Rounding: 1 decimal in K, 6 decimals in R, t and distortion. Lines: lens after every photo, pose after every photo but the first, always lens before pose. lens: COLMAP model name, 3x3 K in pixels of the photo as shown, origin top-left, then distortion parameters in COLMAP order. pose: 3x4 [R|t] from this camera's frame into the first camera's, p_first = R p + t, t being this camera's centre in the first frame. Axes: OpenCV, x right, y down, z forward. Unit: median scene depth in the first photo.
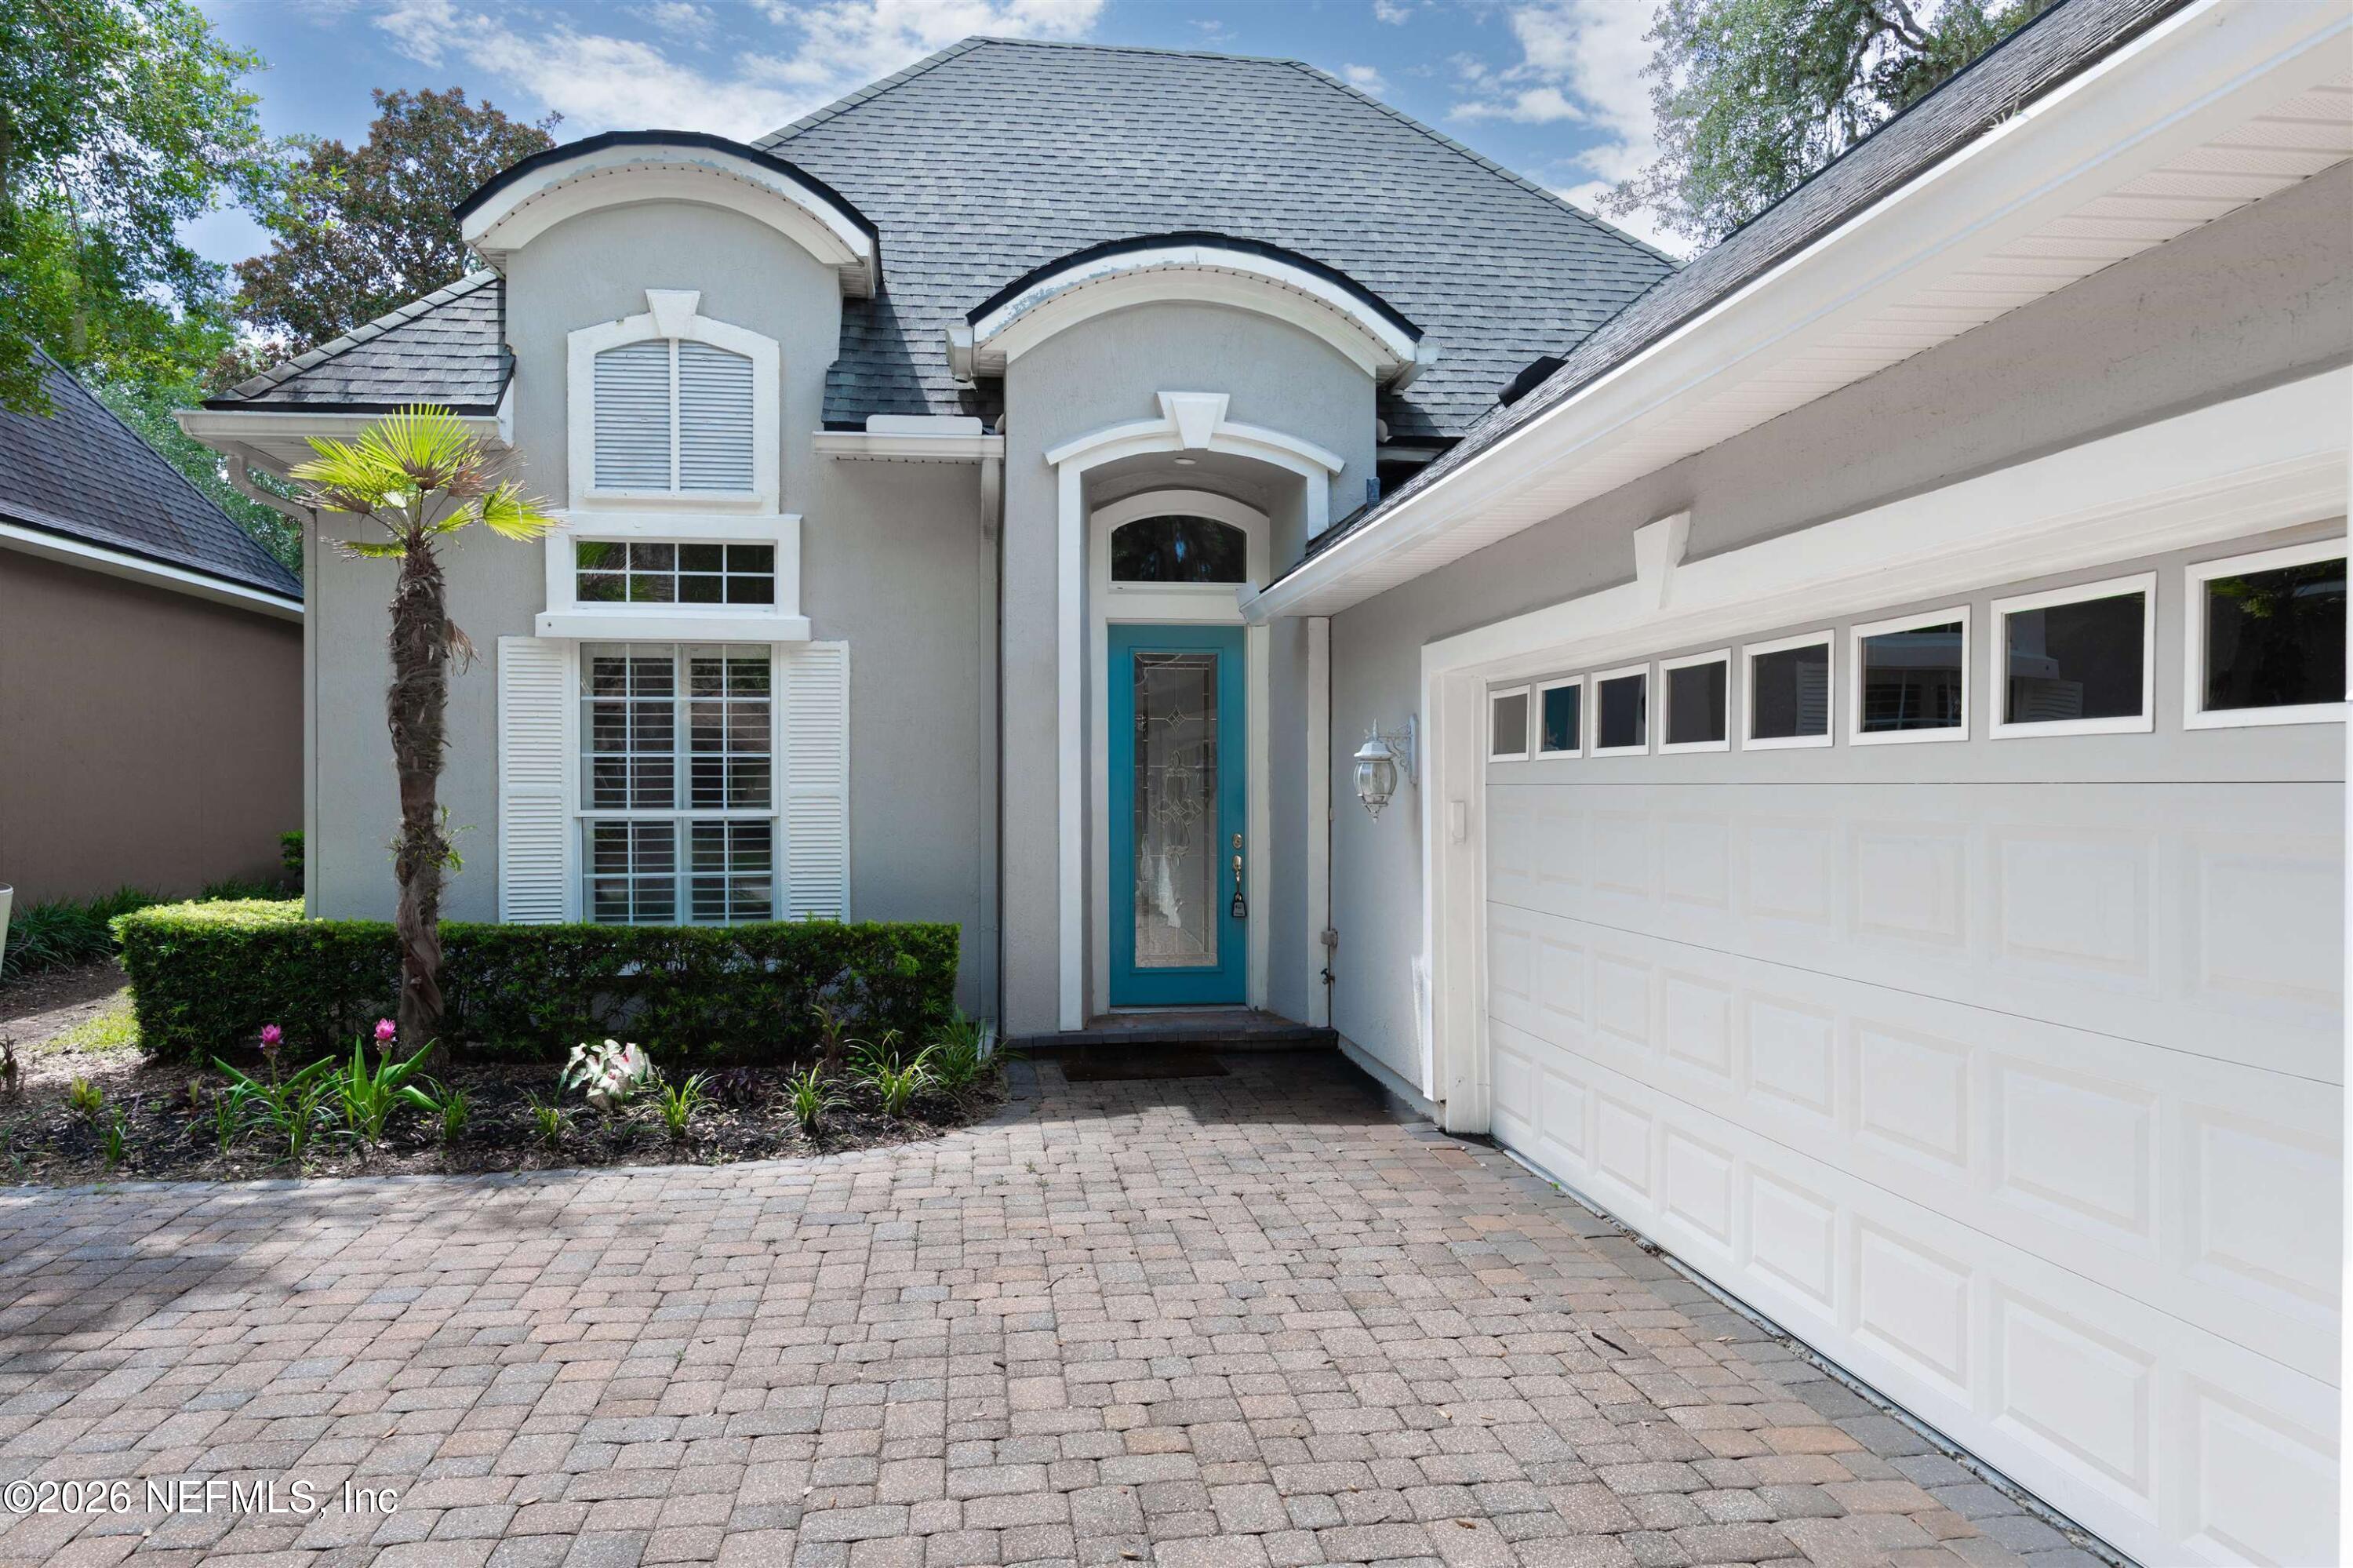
lens RADIAL K [[1590.4, 0, 1173.6], [0, 1590.4, 800.4], [0, 0, 1]] dist [-0.006922, -0.001372]
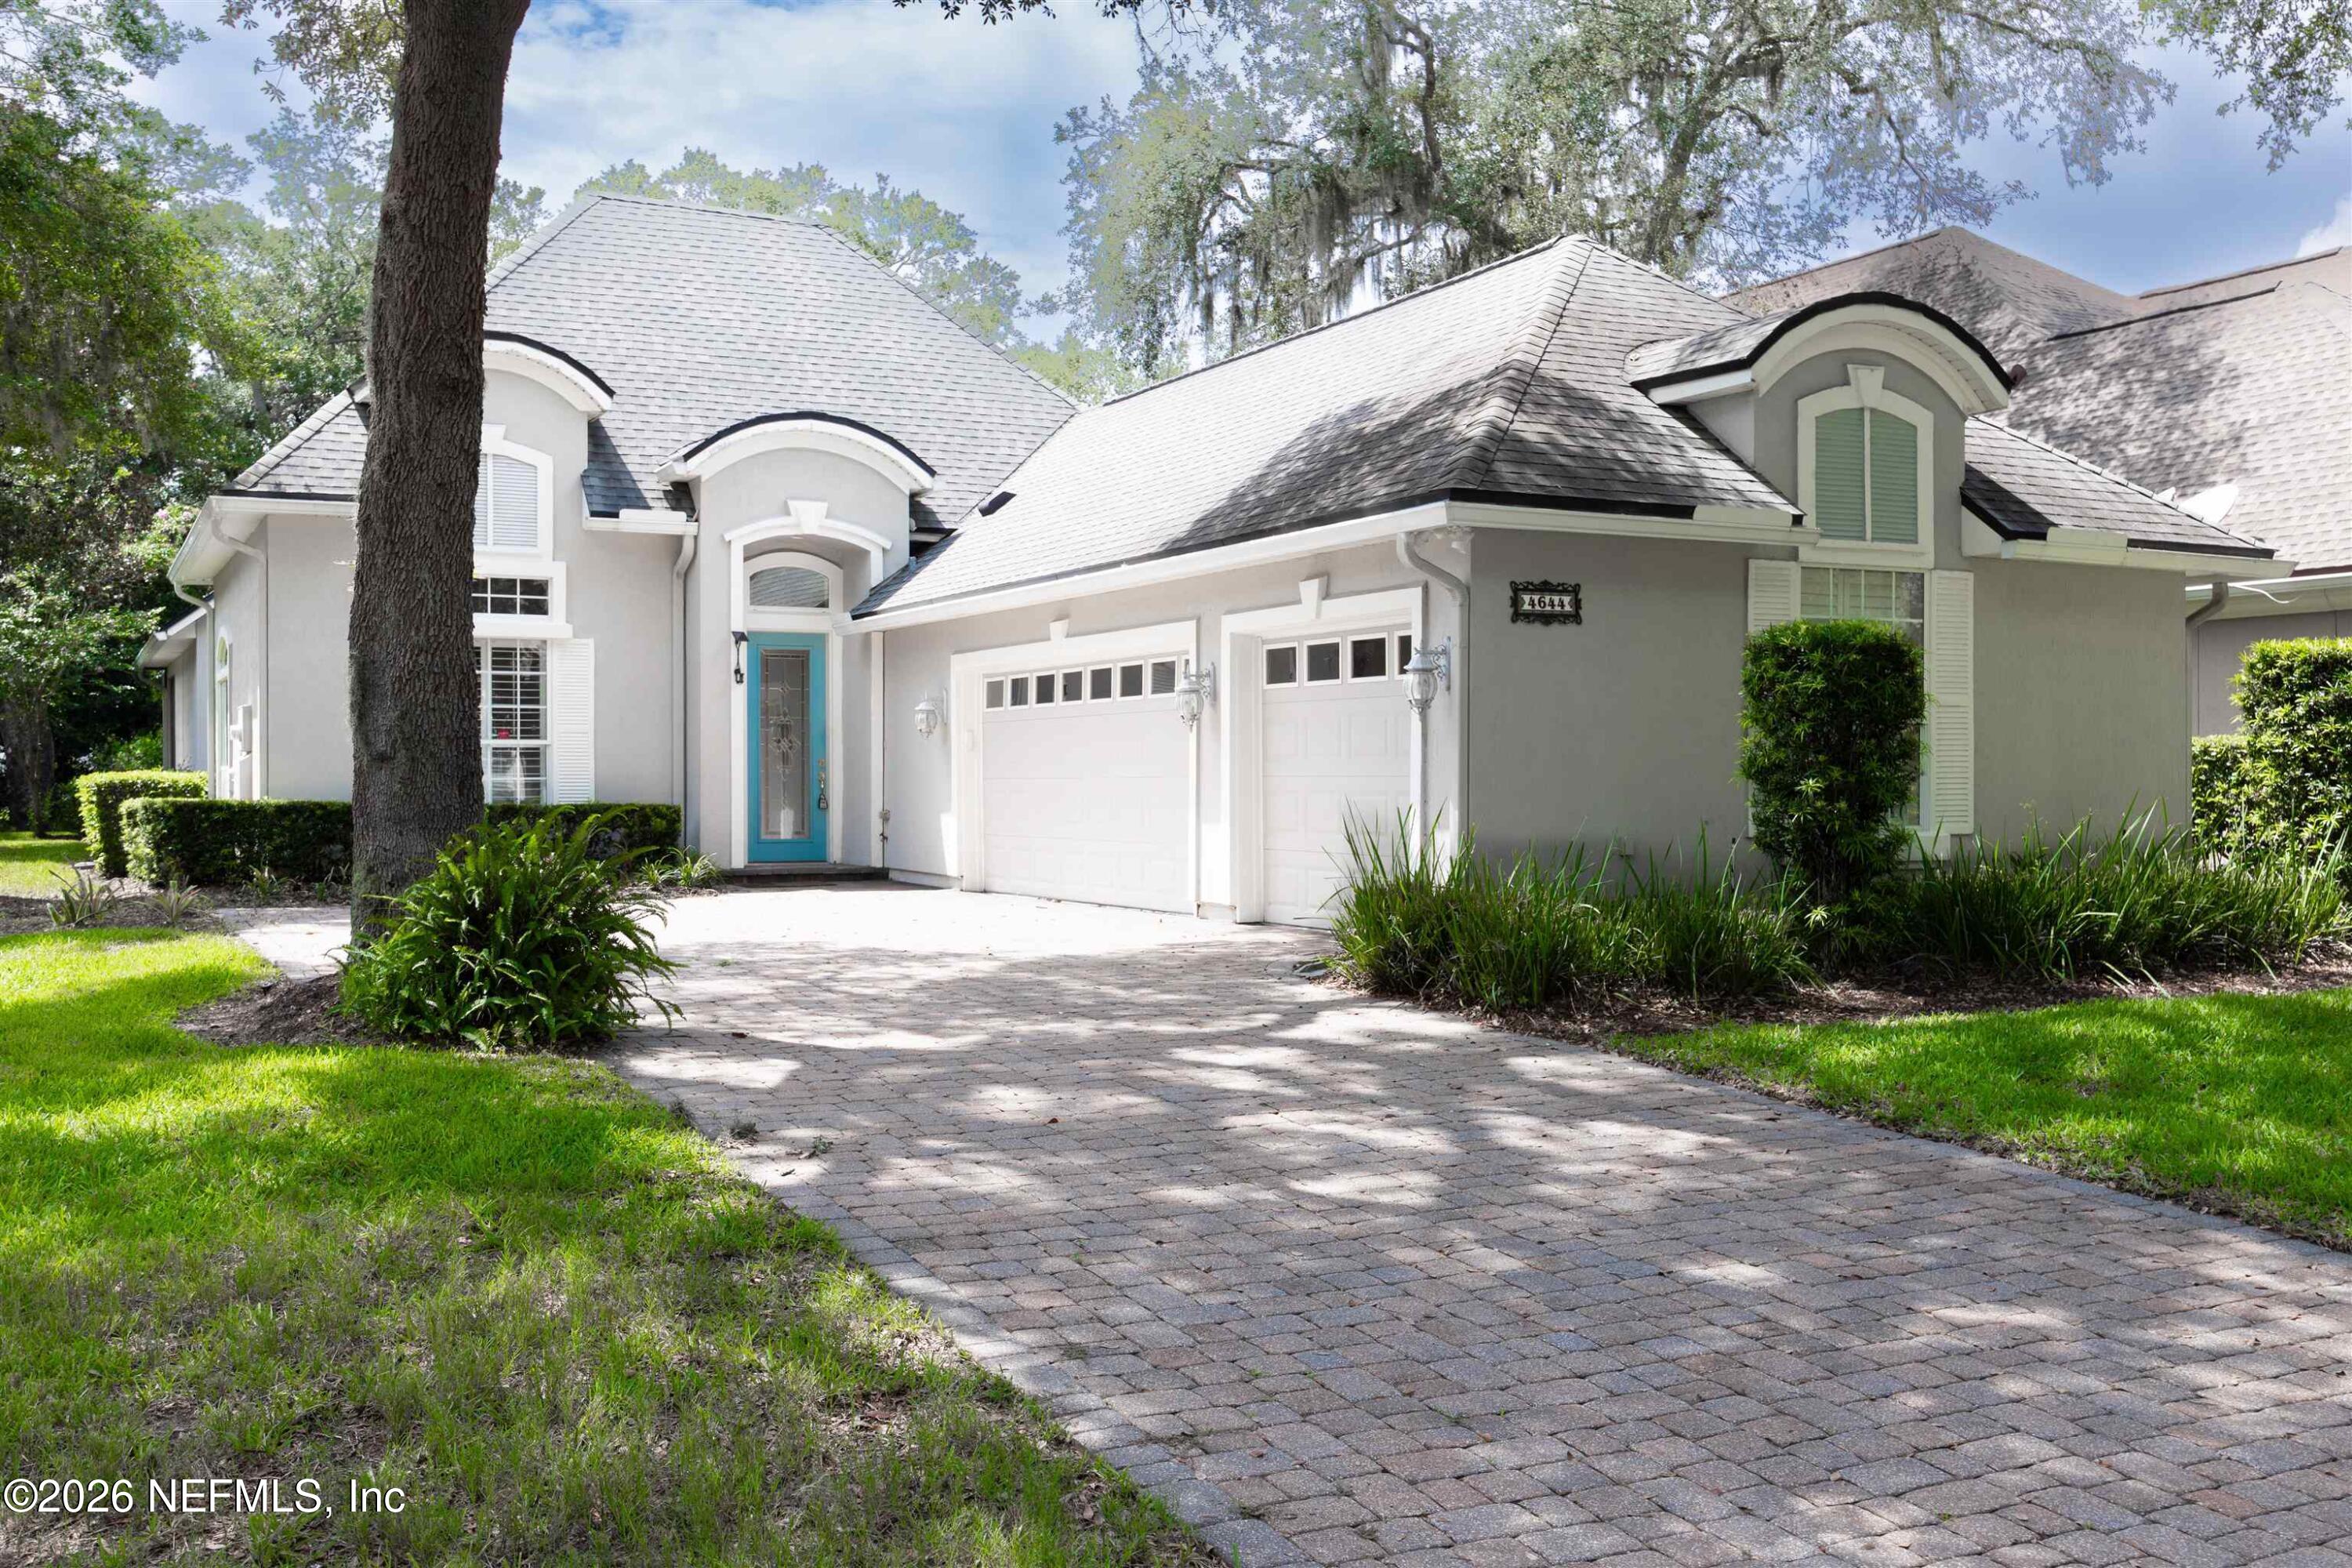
lens RADIAL K [[2374.9, 0, 1176.9], [0, 2374.9, 786.7], [0, 0, 1]] dist [0.005285, 0.000000]
pose [[0.946252, 0.001009, 0.323429, -0.440176], [0.002646, 0.999937, -0.010863, 0.083587], [-0.323420, 0.011135, 0.946190, -1.567383]]
